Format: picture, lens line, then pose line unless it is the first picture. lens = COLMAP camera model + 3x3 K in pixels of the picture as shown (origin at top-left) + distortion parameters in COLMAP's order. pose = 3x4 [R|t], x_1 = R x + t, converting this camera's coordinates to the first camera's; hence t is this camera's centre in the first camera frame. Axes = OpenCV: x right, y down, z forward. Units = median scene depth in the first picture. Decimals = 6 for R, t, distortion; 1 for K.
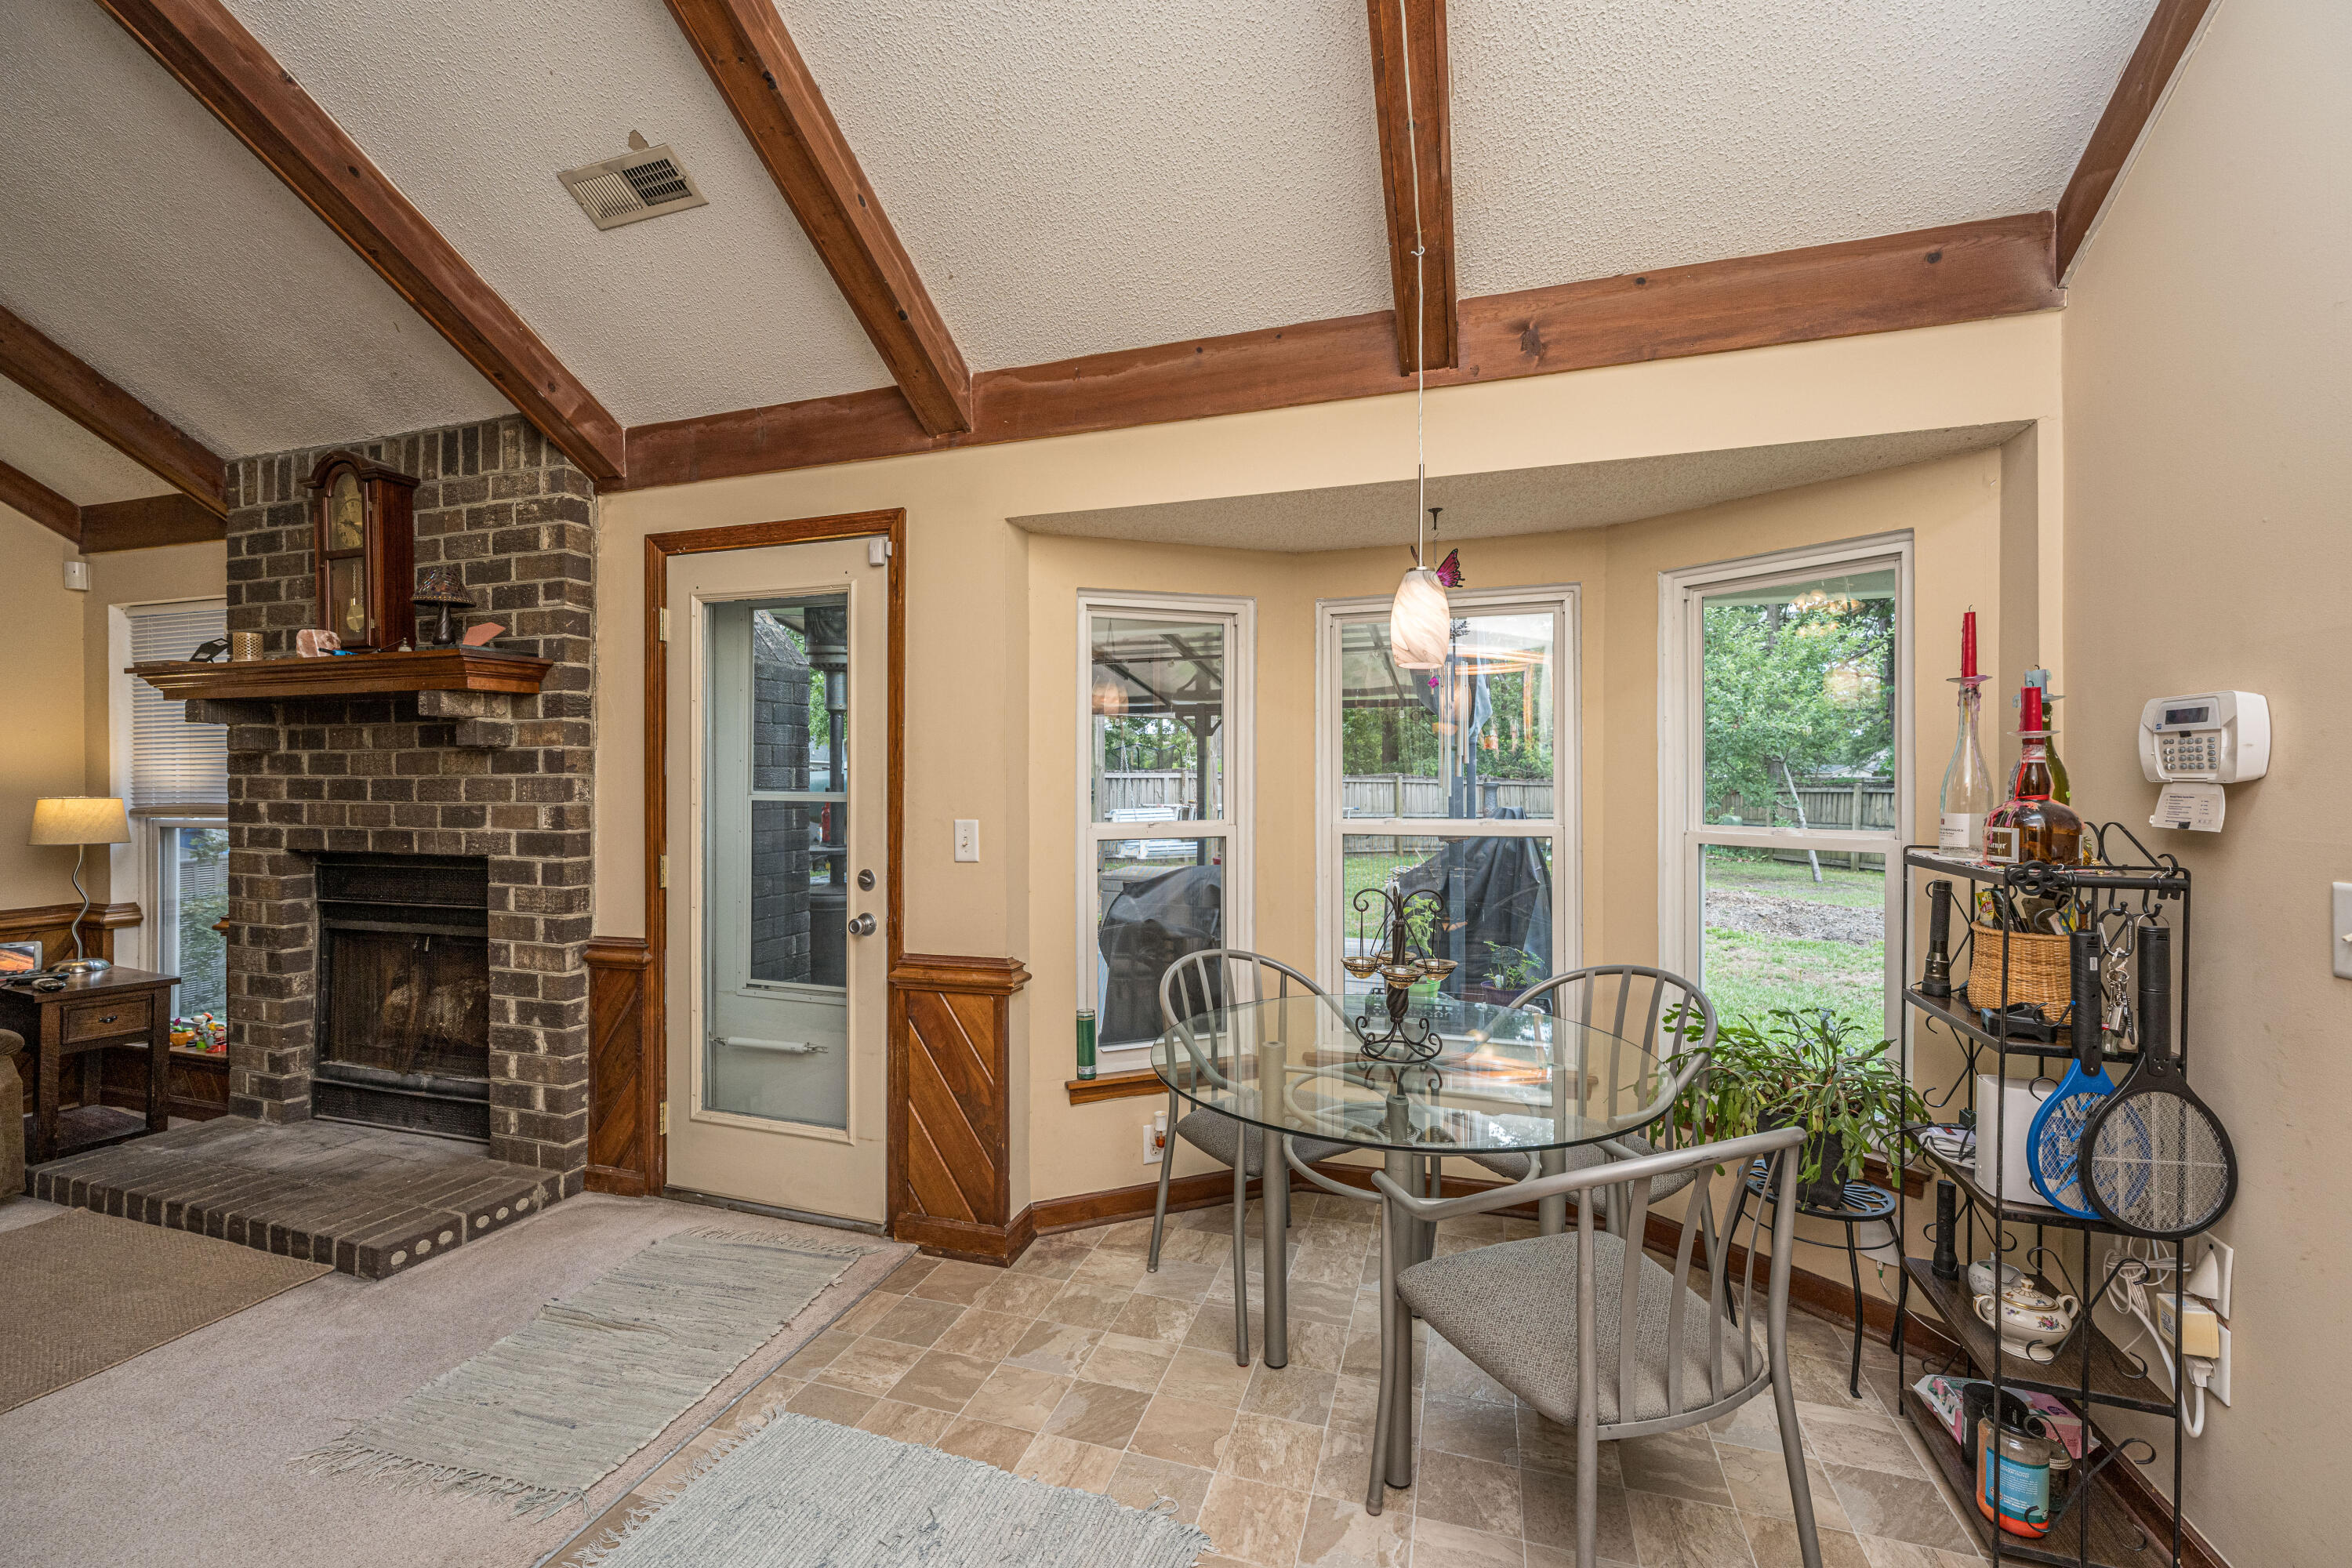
lens RADIAL K [[953.6, 0, 1167.6], [0, 953.6, 773.6], [0, 0, 1]] dist [0.000023, 0.000097]
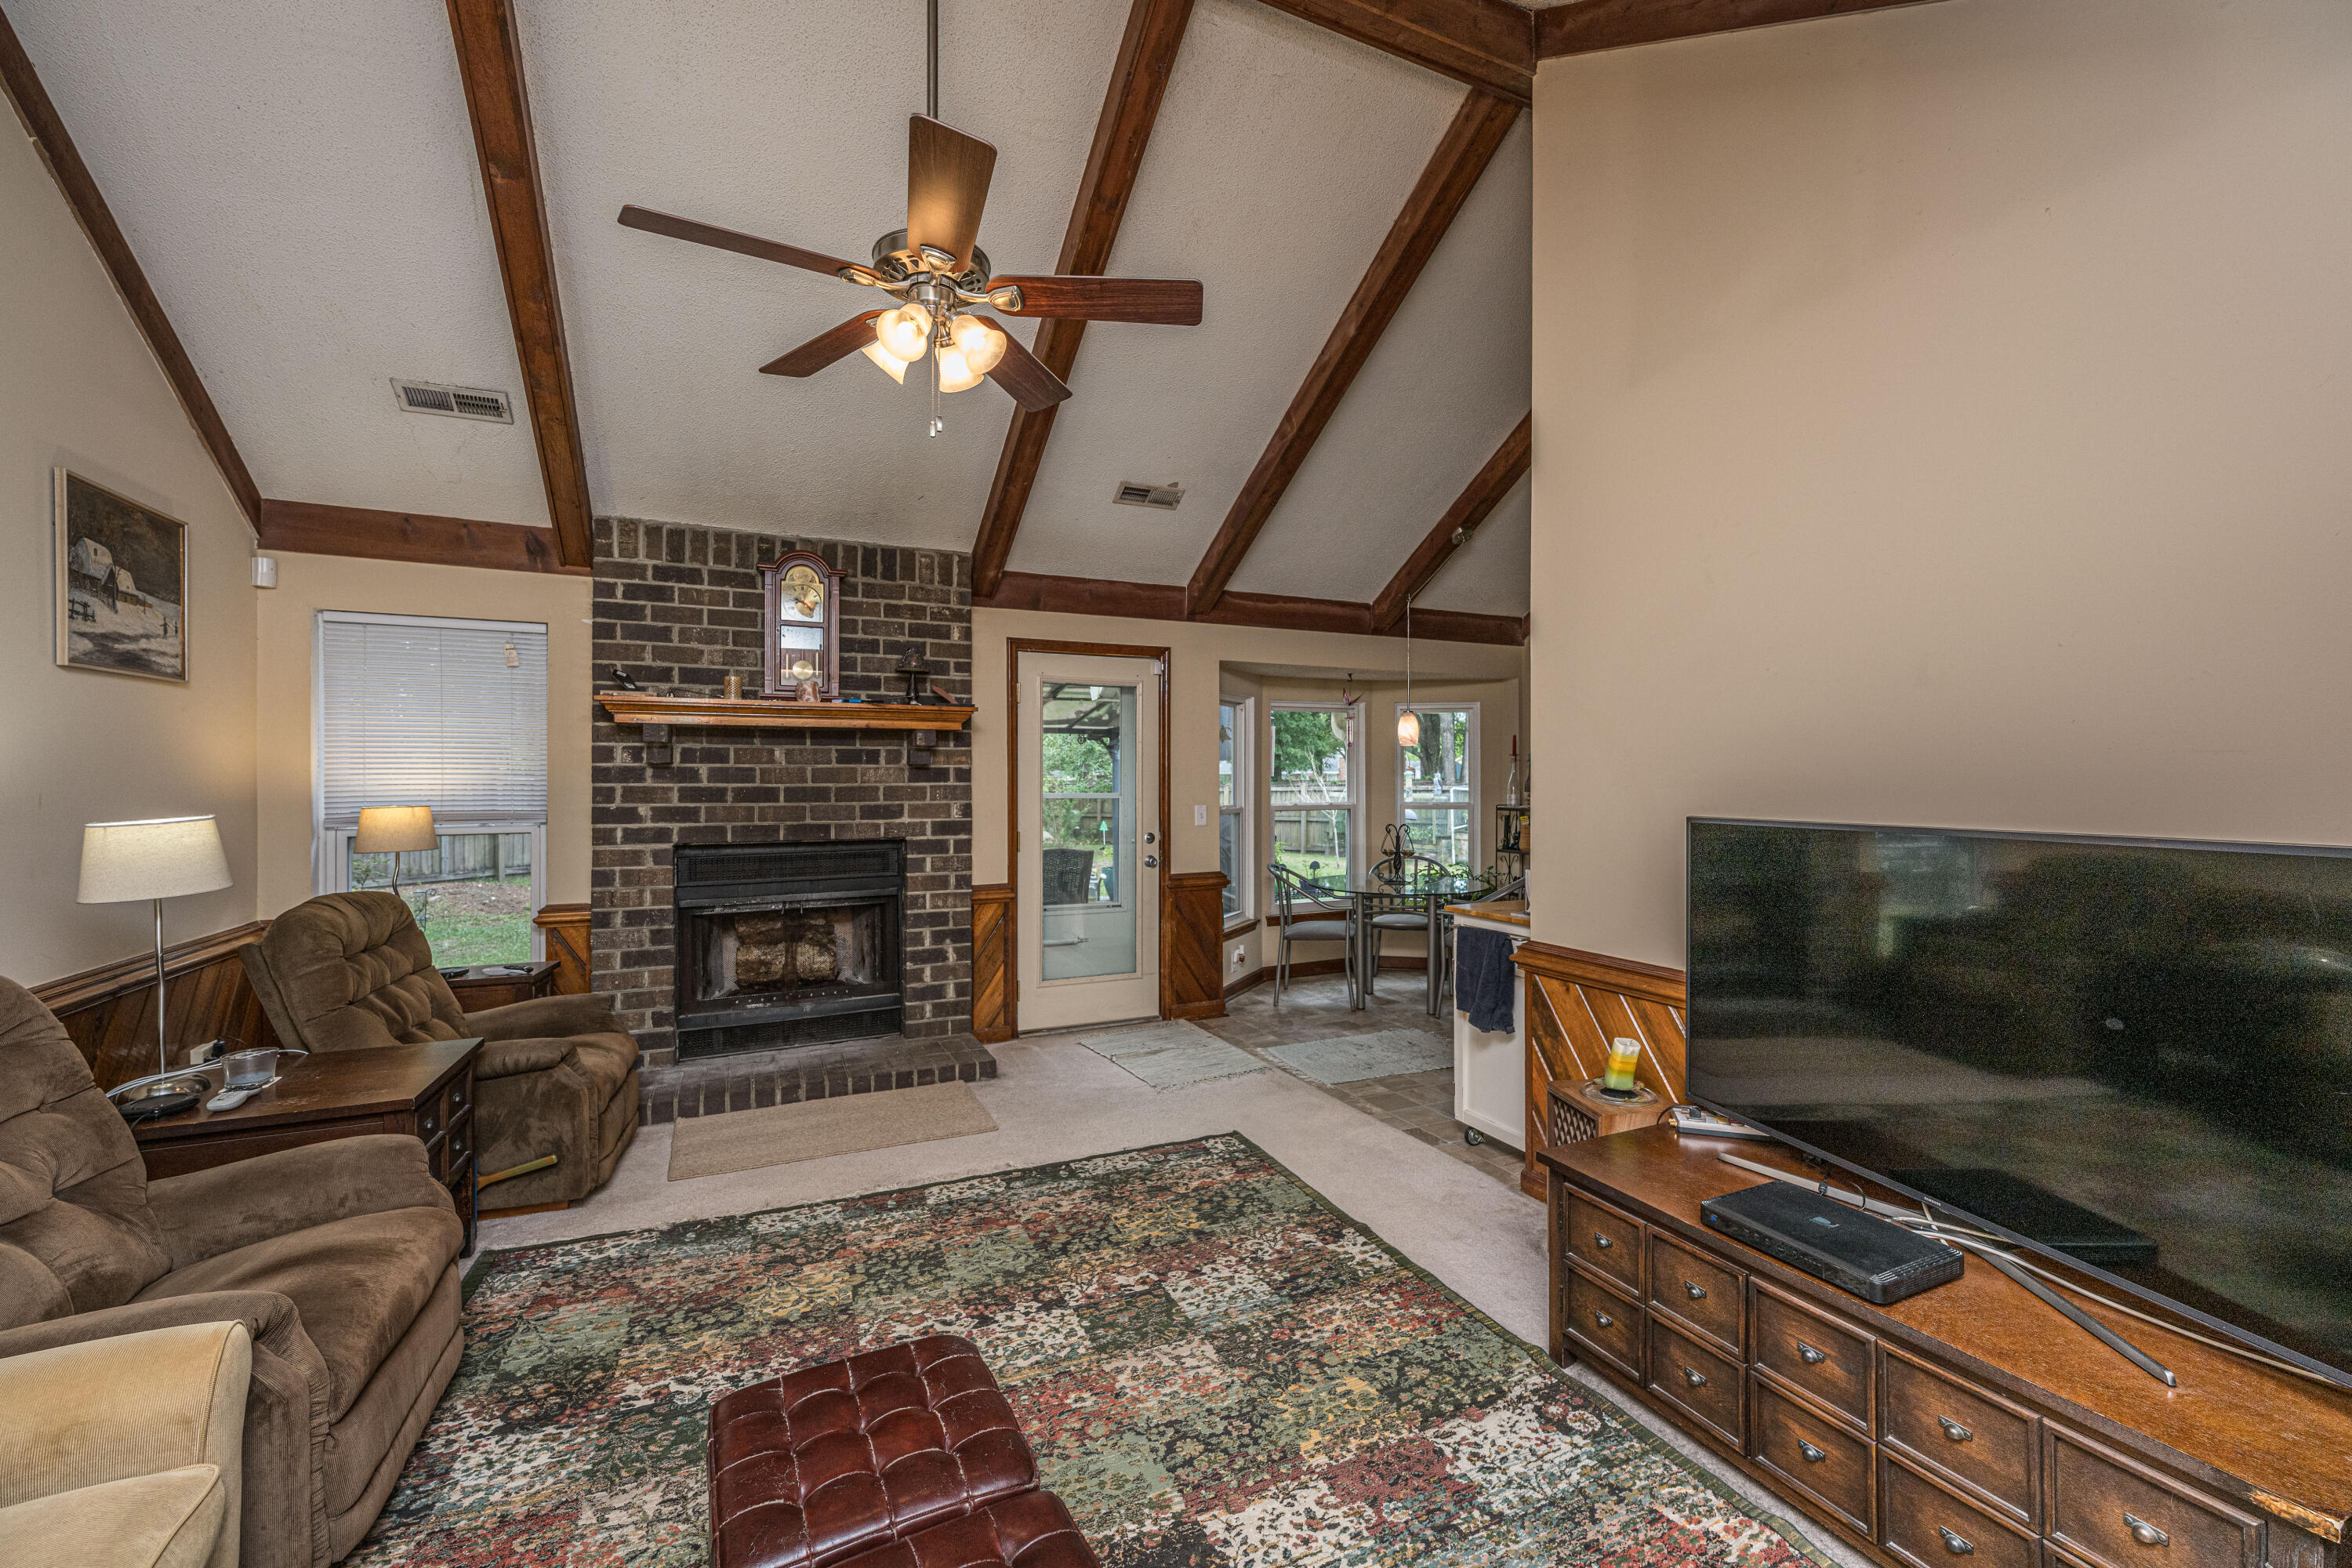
lens RADIAL K [[953.6, 0, 1178.9], [0, 953.6, 783.9], [0, 0, 1]] dist [0.000023, 0.000097]
pose [[0.721378, 0.001315, 0.692540, -1.455633], [0.003103, 0.999982, -0.005131, 0.011126], [-0.692534, 0.005850, 0.721361, -0.384246]]
